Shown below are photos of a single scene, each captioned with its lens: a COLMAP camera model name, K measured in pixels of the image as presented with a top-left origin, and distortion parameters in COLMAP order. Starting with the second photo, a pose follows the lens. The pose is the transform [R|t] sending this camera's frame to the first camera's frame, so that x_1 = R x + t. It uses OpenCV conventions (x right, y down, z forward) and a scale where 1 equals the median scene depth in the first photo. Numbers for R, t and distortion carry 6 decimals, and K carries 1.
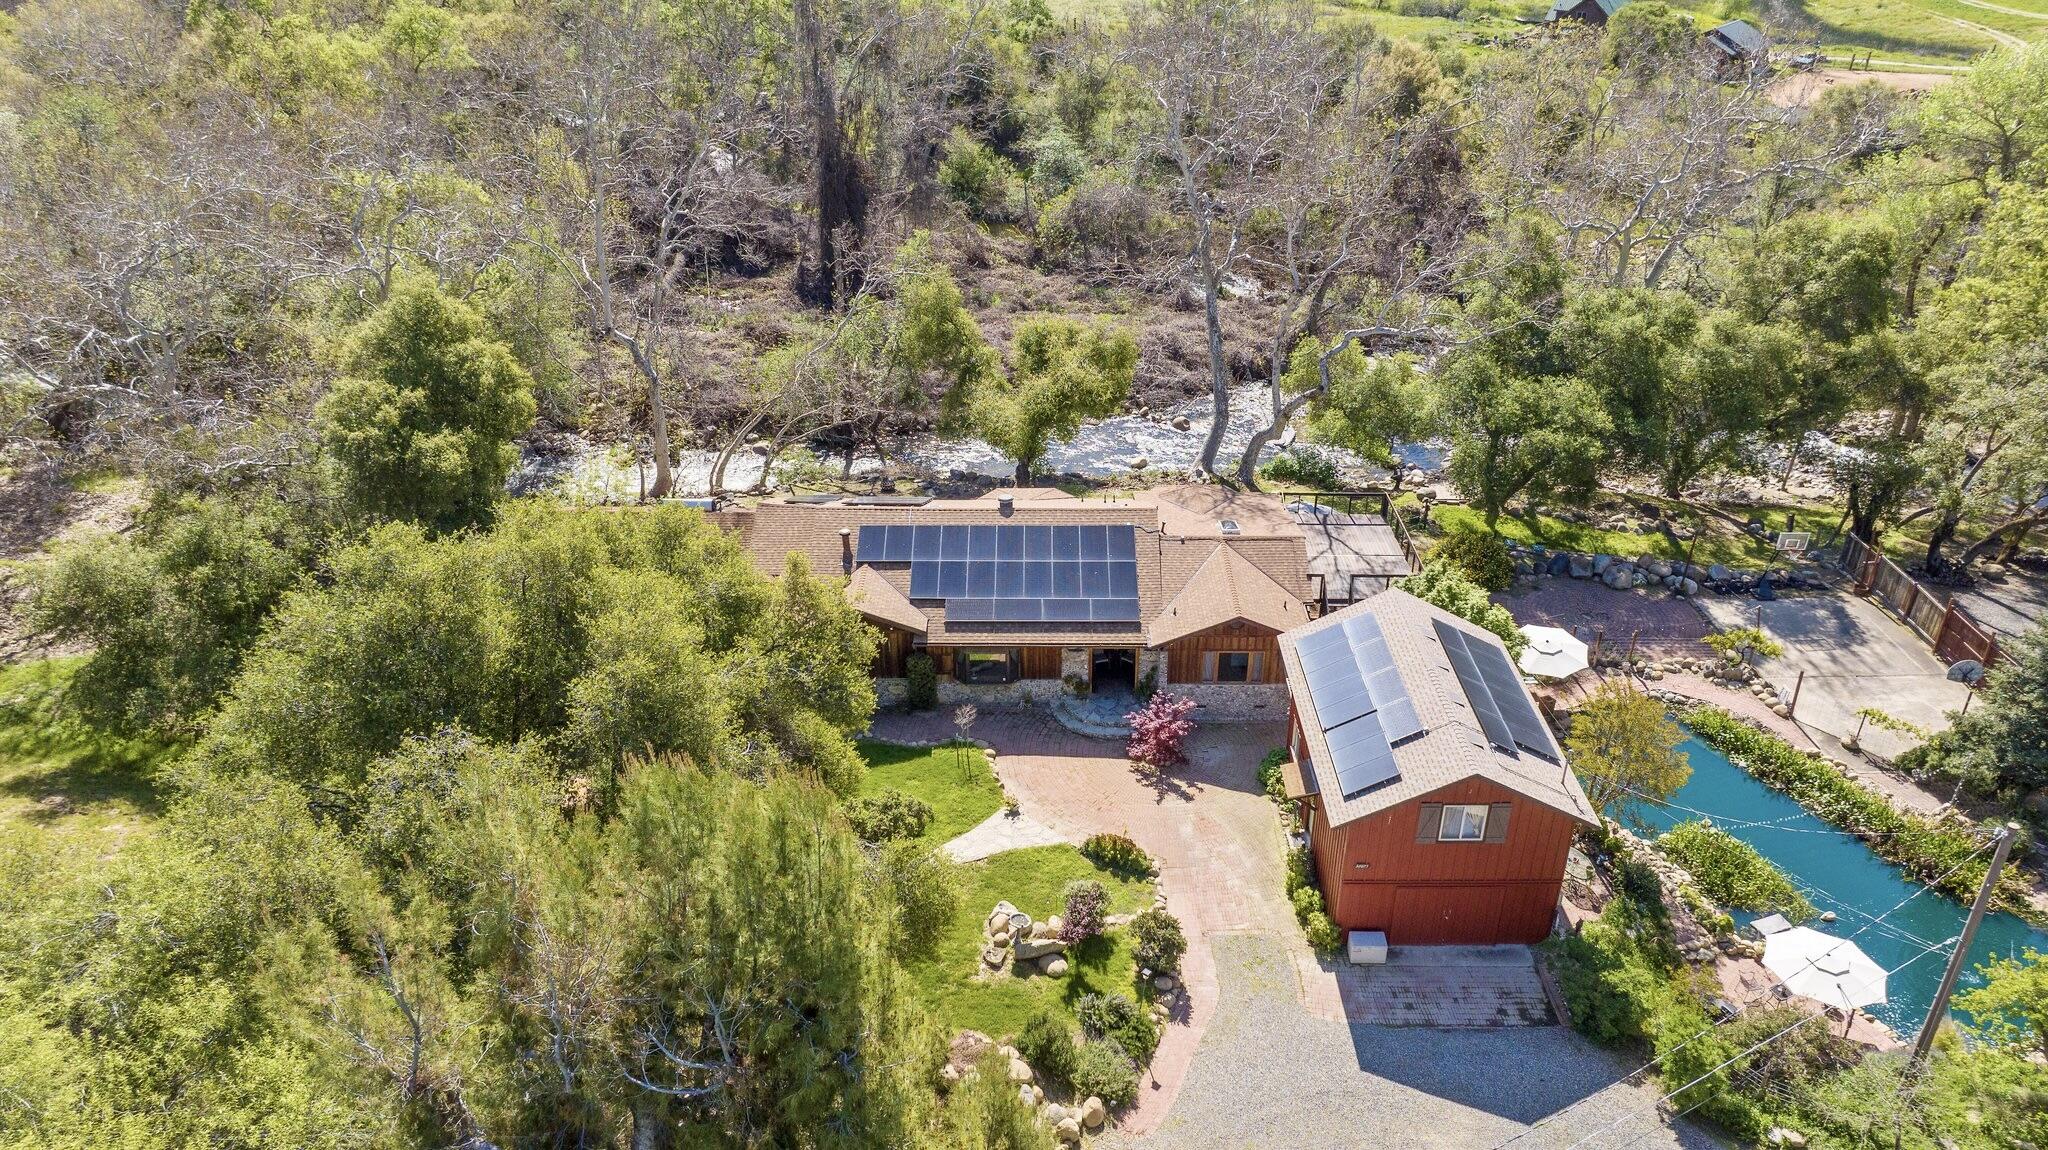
lens RADIAL K [[1411.6, 0, 1024.0], [0, 1411.6, 575.0], [0, 0, 1]] dist [-0.021377, -0.000926]
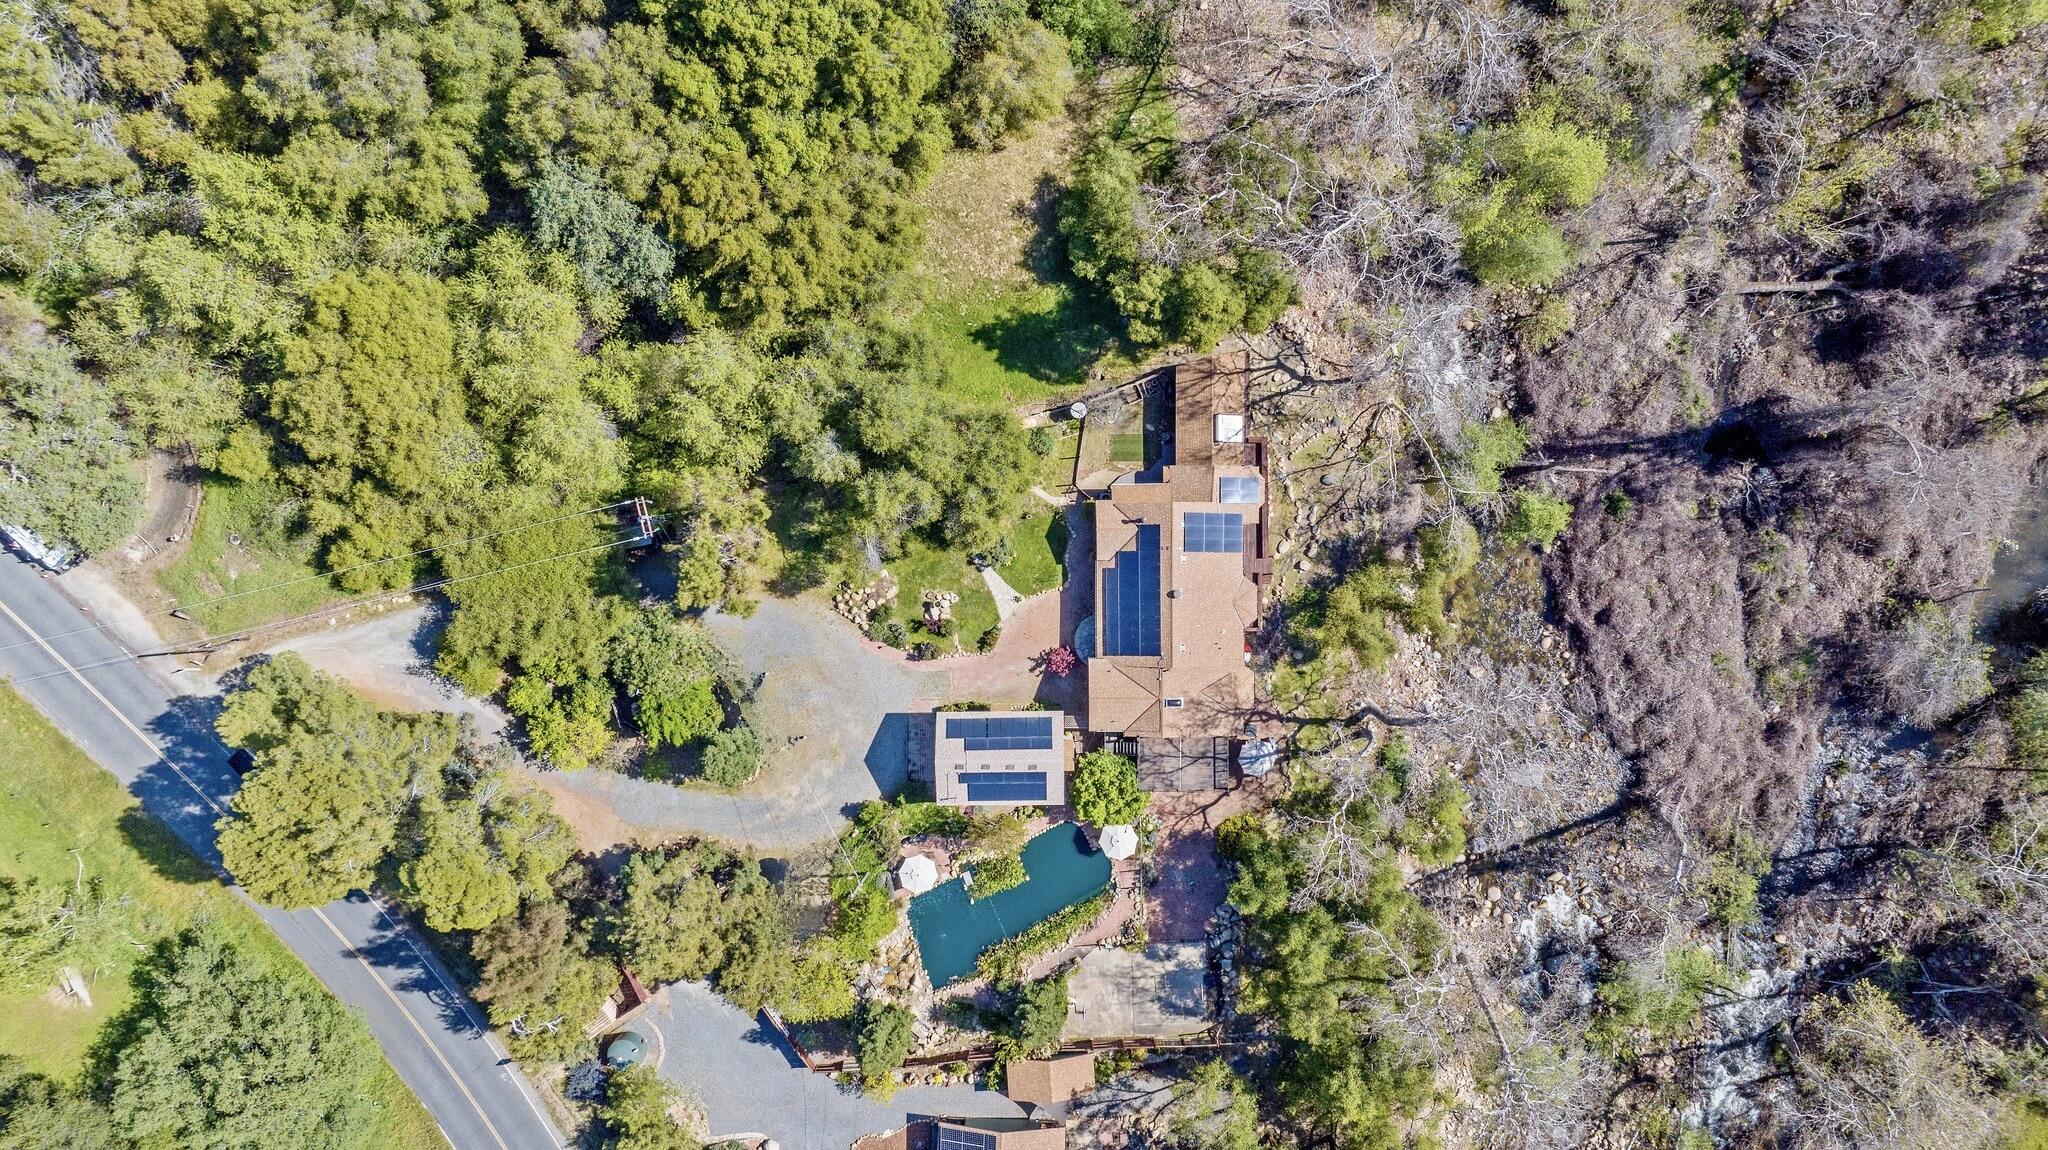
lens RADIAL K [[1411.6, 0, 1024.0], [0, 1411.6, 575.0], [0, 0, 1]] dist [-0.021377, -0.000926]
pose [[0.013930, 0.999827, -0.012338, -0.018235], [-0.477458, 0.017492, 0.878480, -1.758182], [0.878544, -0.006347, 0.477619, -0.169961]]
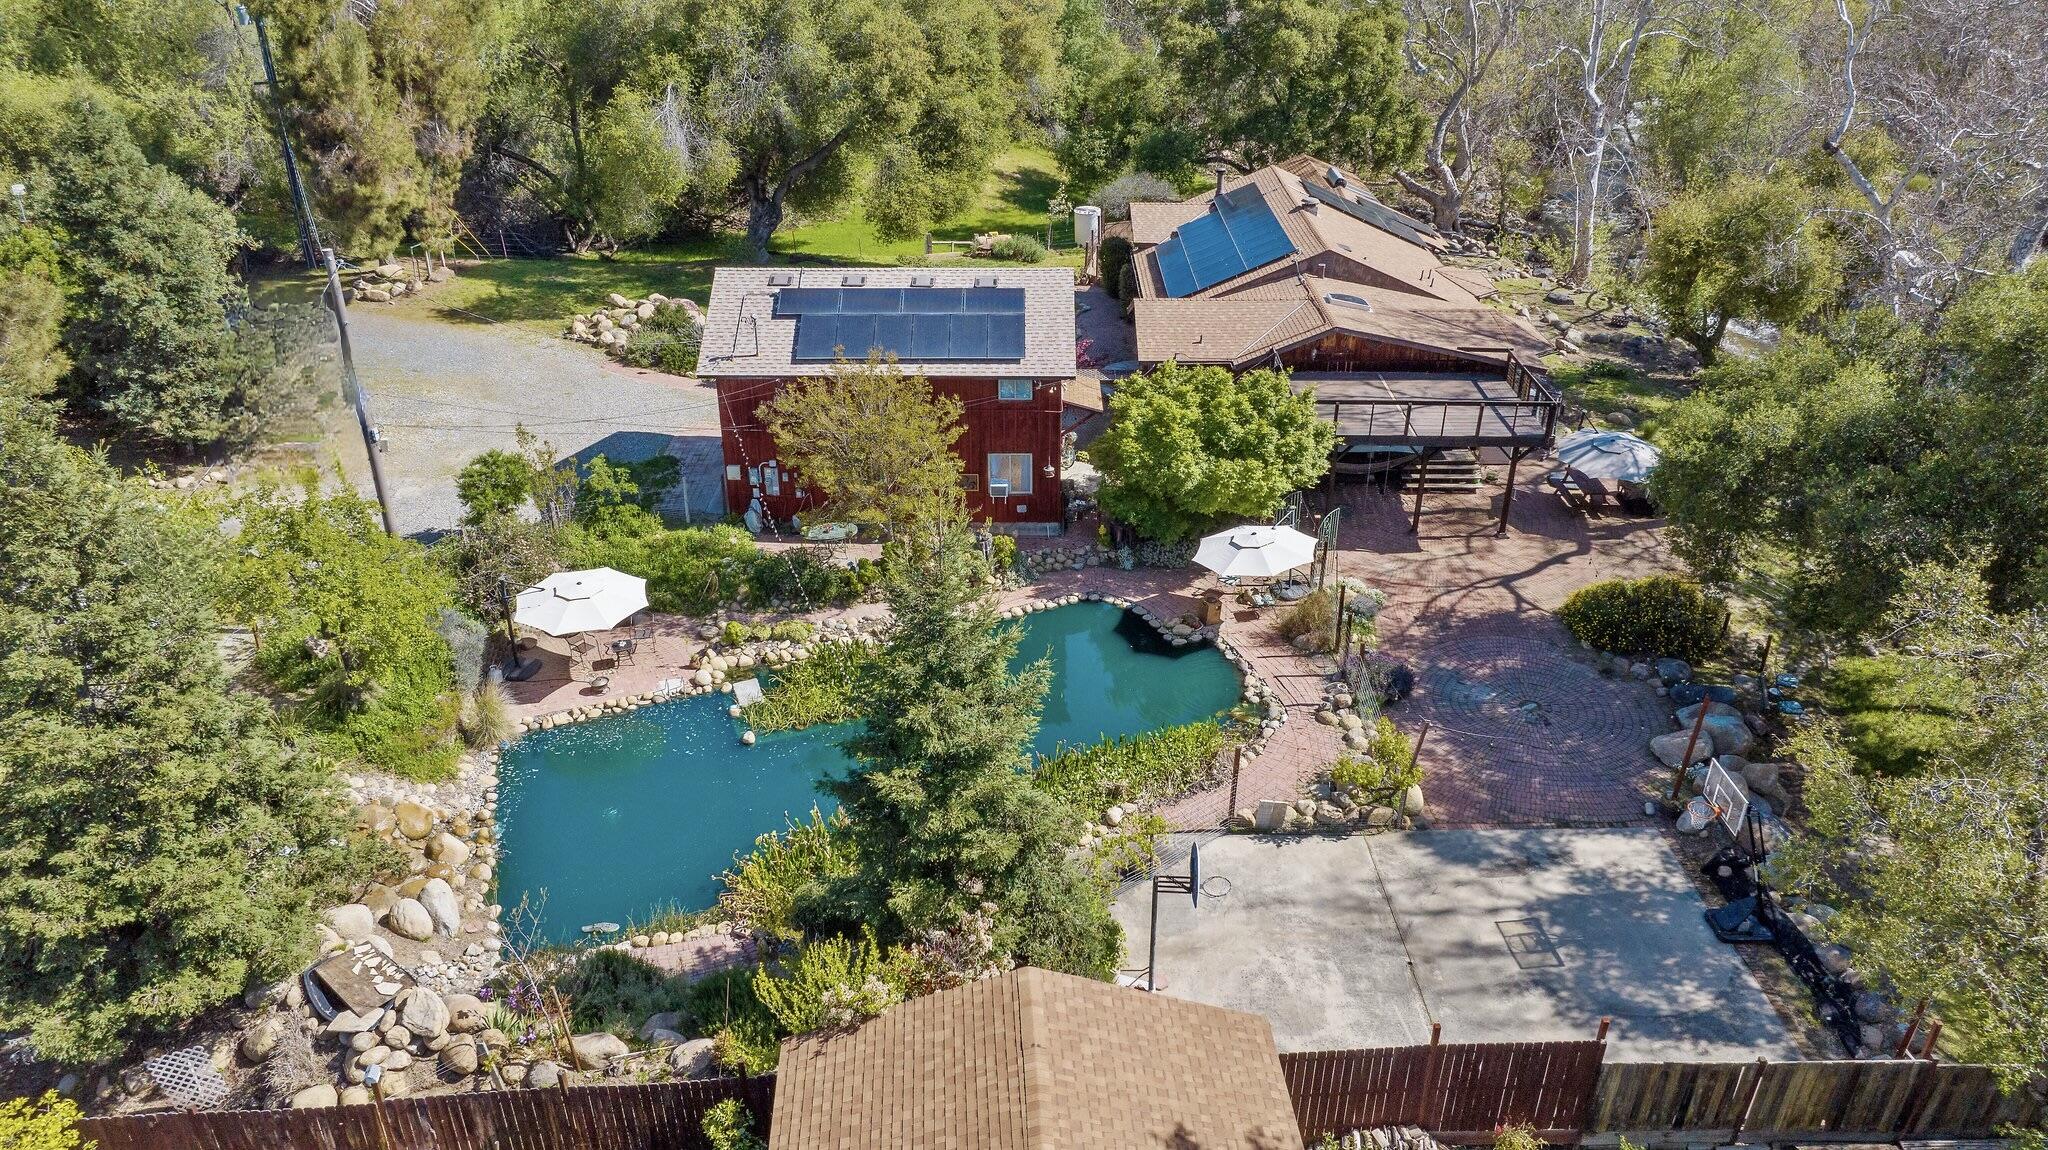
lens RADIAL K [[1411.6, 0, 1024.0], [0, 1411.6, 575.0], [0, 0, 1]] dist [-0.021377, -0.000926]
pose [[-0.005234, 0.486883, -0.873452, 0.941587], [-0.482644, 0.763761, 0.428631, -0.164706], [0.875801, 0.423809, 0.230994, 0.730174]]
